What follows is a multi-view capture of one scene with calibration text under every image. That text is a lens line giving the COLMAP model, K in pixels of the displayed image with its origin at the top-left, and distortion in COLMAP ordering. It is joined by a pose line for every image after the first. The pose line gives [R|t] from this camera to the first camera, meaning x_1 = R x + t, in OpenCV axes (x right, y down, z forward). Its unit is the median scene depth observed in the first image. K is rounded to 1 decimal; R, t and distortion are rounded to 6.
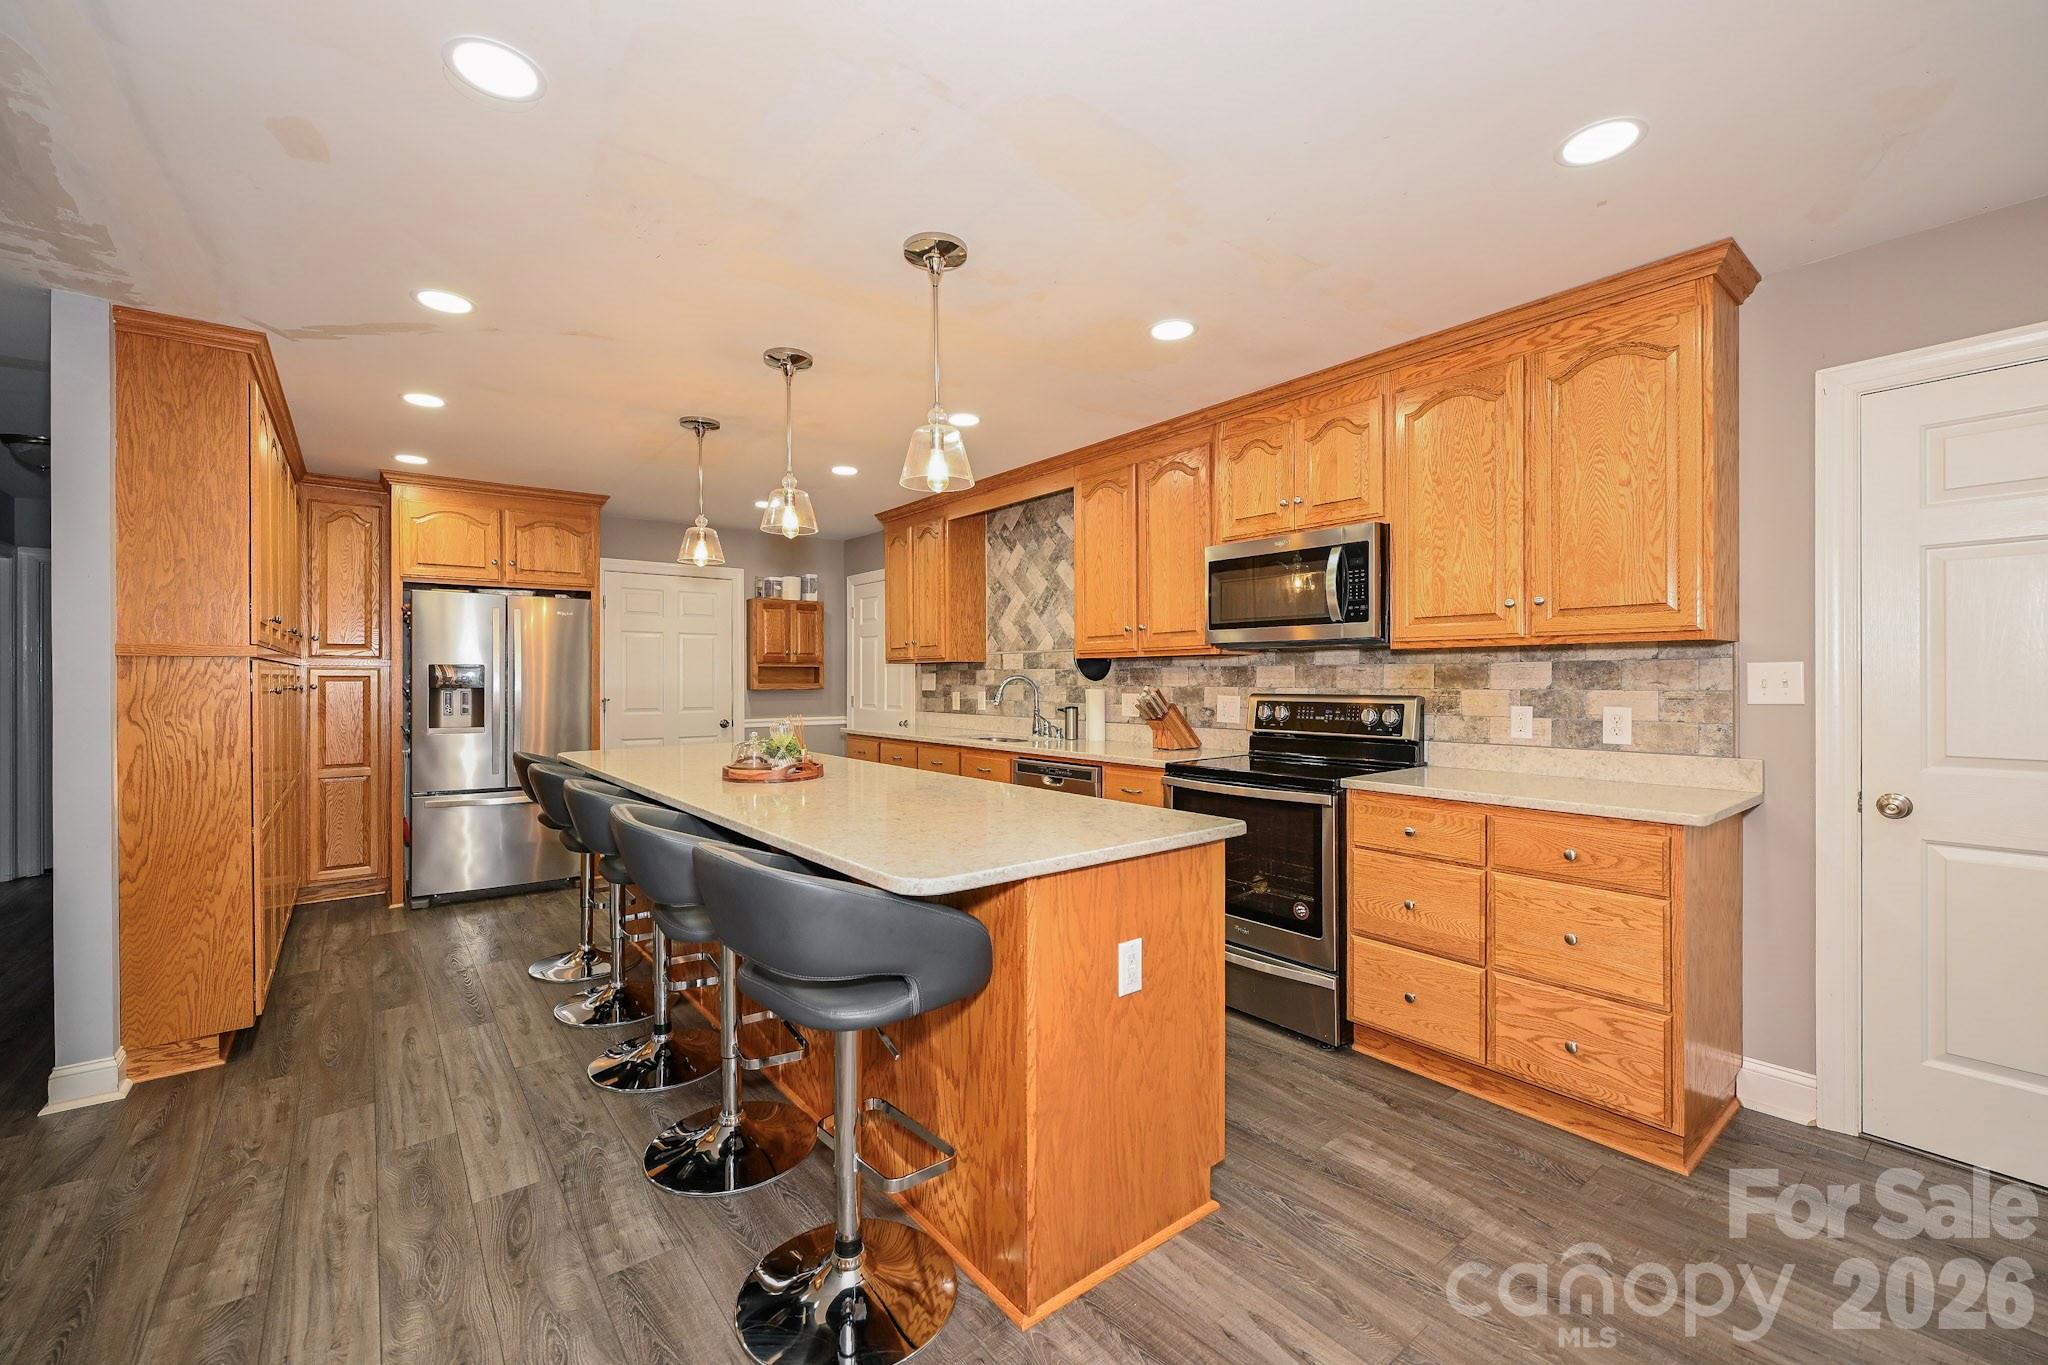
lens RADIAL K [[833.9, 0, 1025.4], [0, 833.9, 676.6], [0, 0, 1]] dist [0.005696, -0.000244]
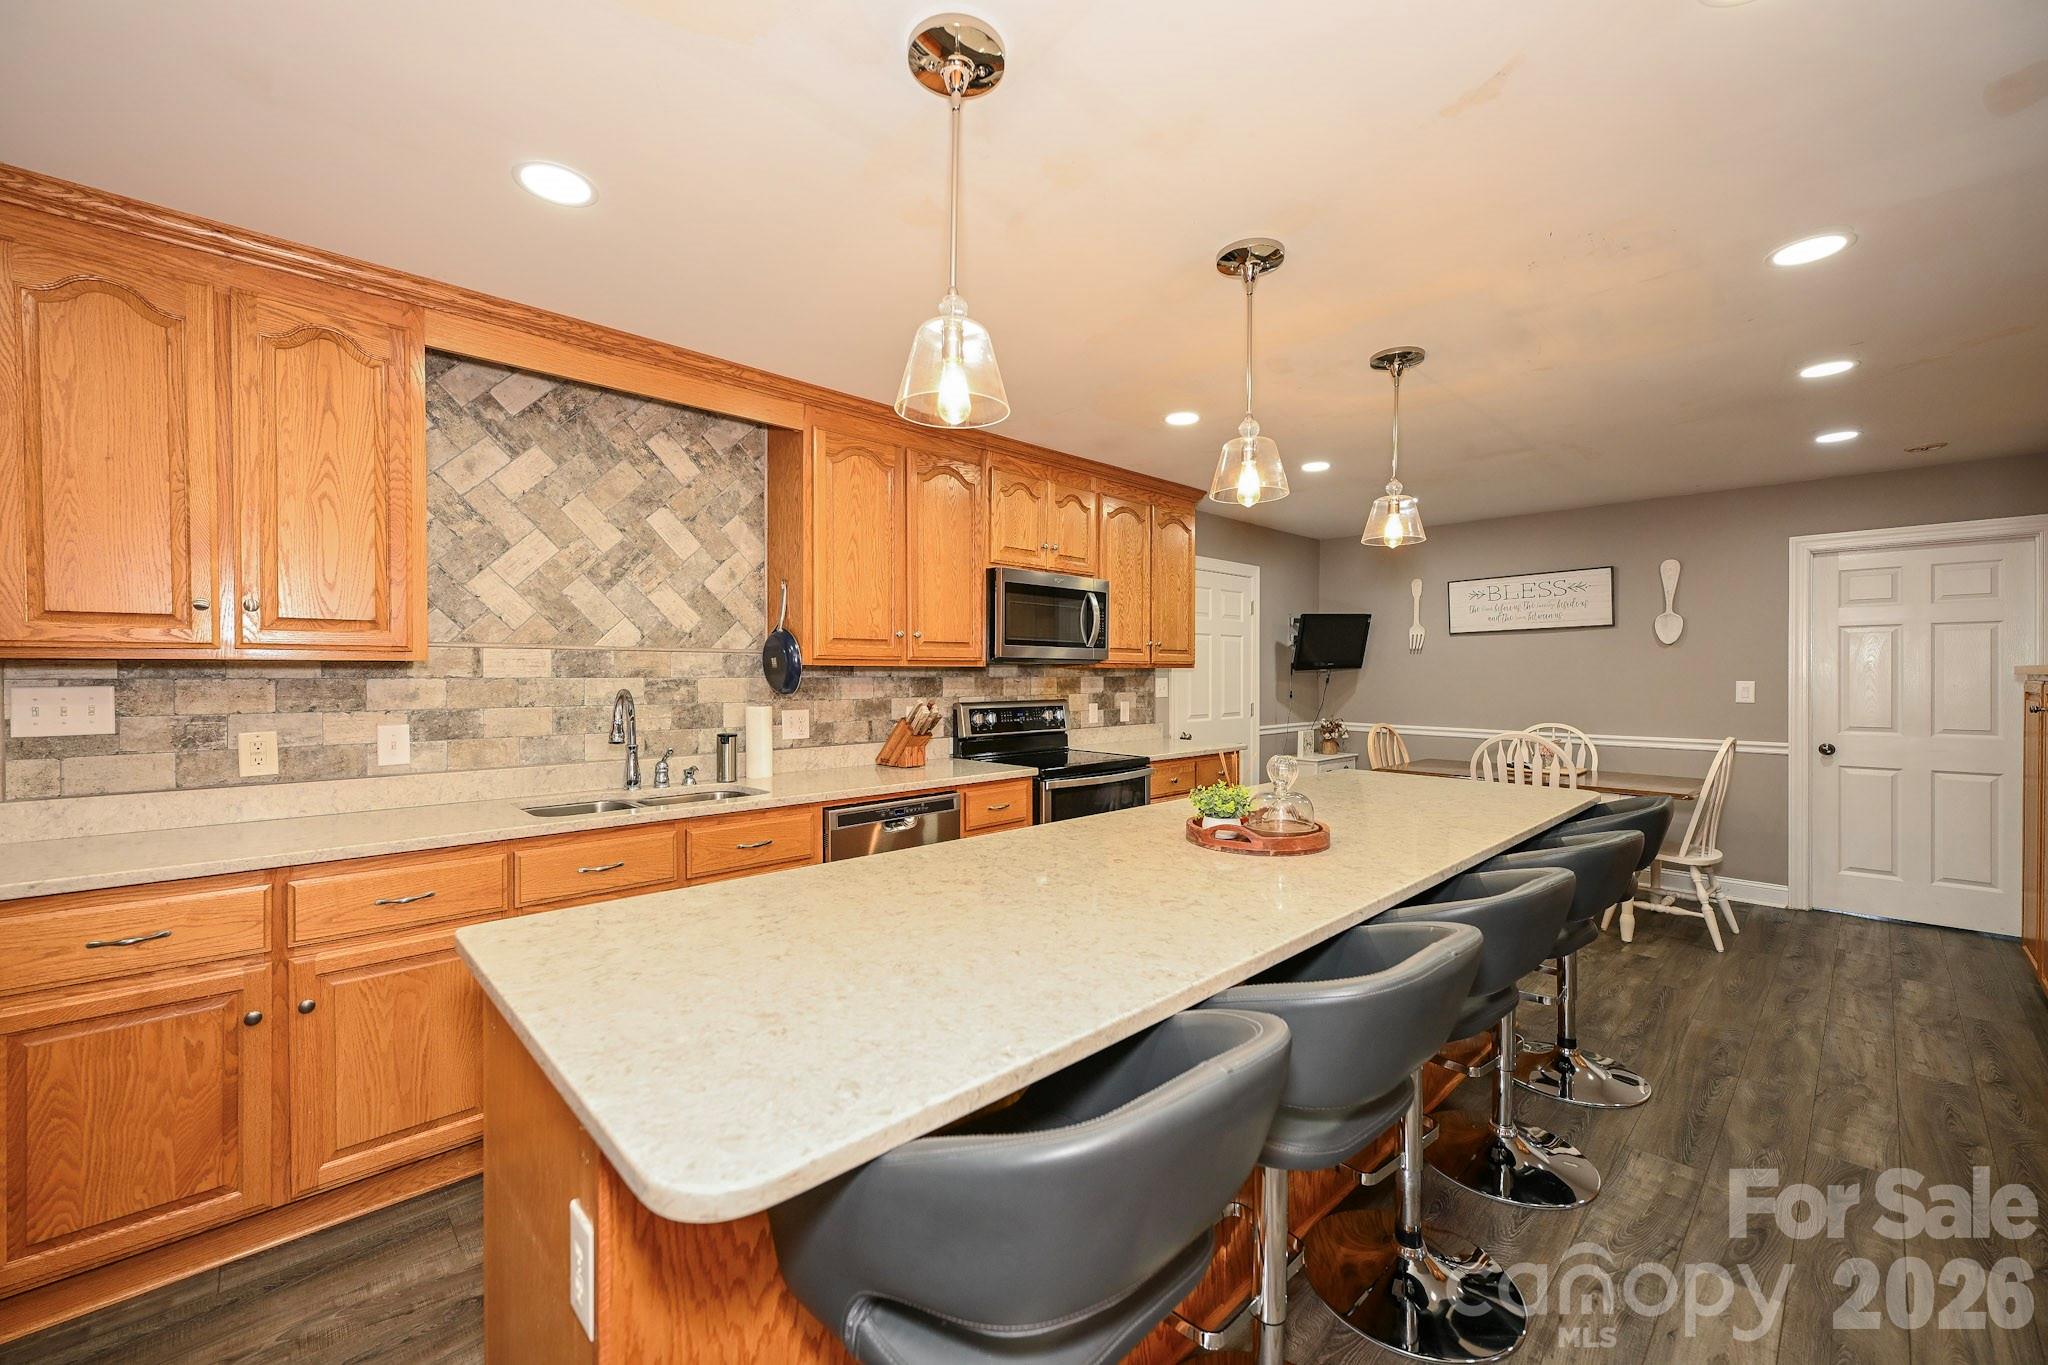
lens RADIAL K [[814.7, 0, 1021.8], [0, 814.7, 674.6], [0, 0, 1]] dist [0.002049, 0.000158]
pose [[-0.086338, 0.001532, 0.996265, -0.865375], [-0.001914, 0.999997, -0.001704, -0.016379], [-0.996264, -0.002054, -0.086335, 1.118464]]
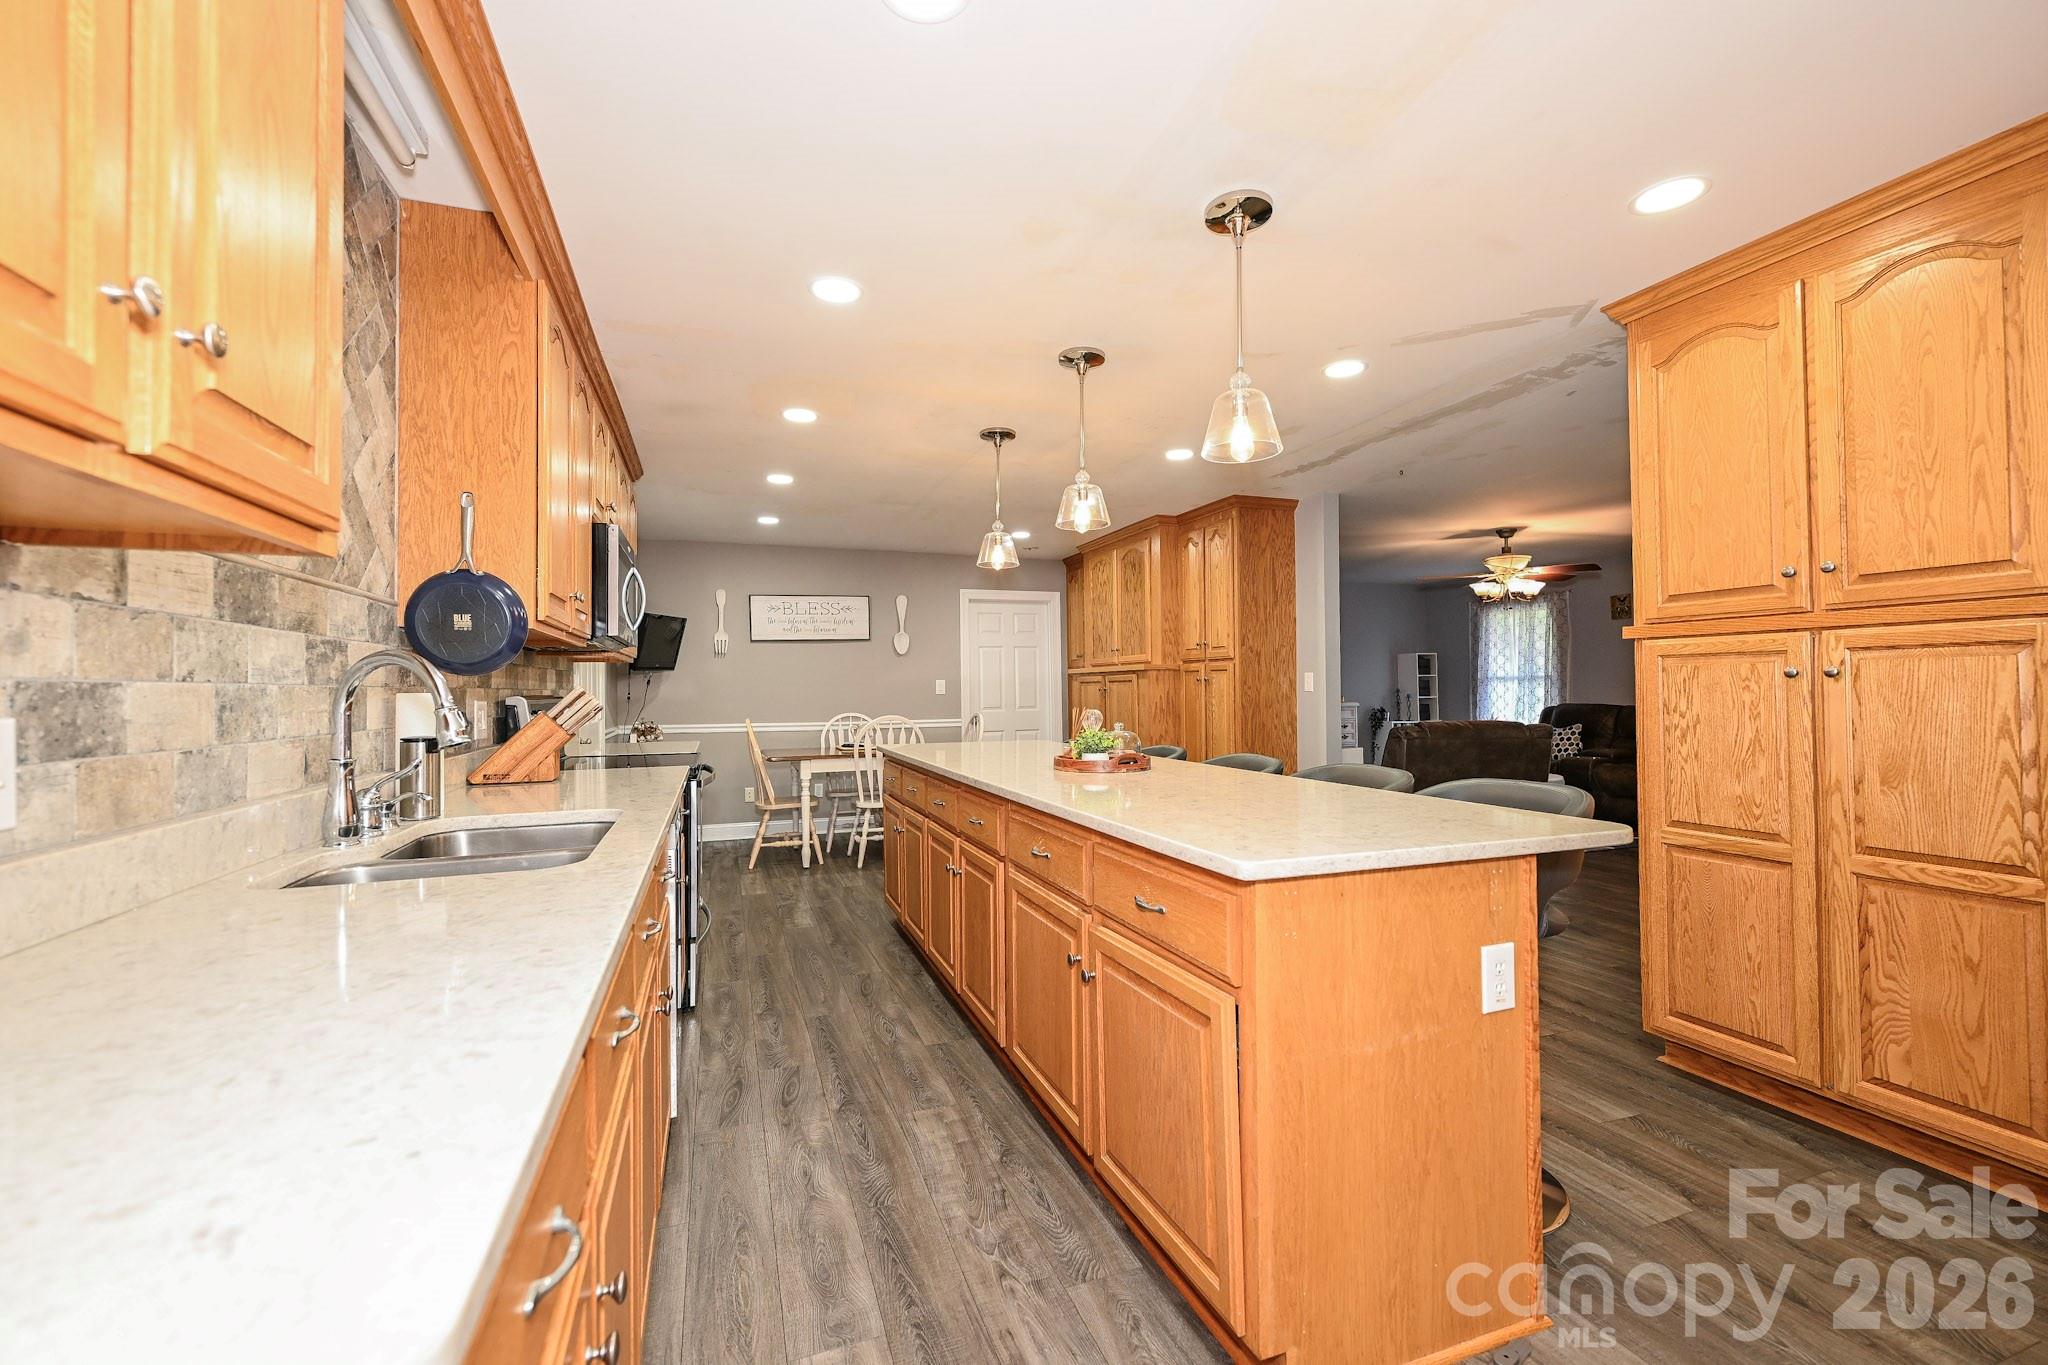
lens RADIAL K [[814.7, 0, 1013.1], [0, 814.7, 676.3], [0, 0, 1]] dist [0.002049, 0.000158]
pose [[-0.944107, 0.017225, 0.329189, -0.472778], [0.012301, 0.999779, -0.017034, 0.023685], [-0.329410, -0.012033, -0.944110, 1.752276]]
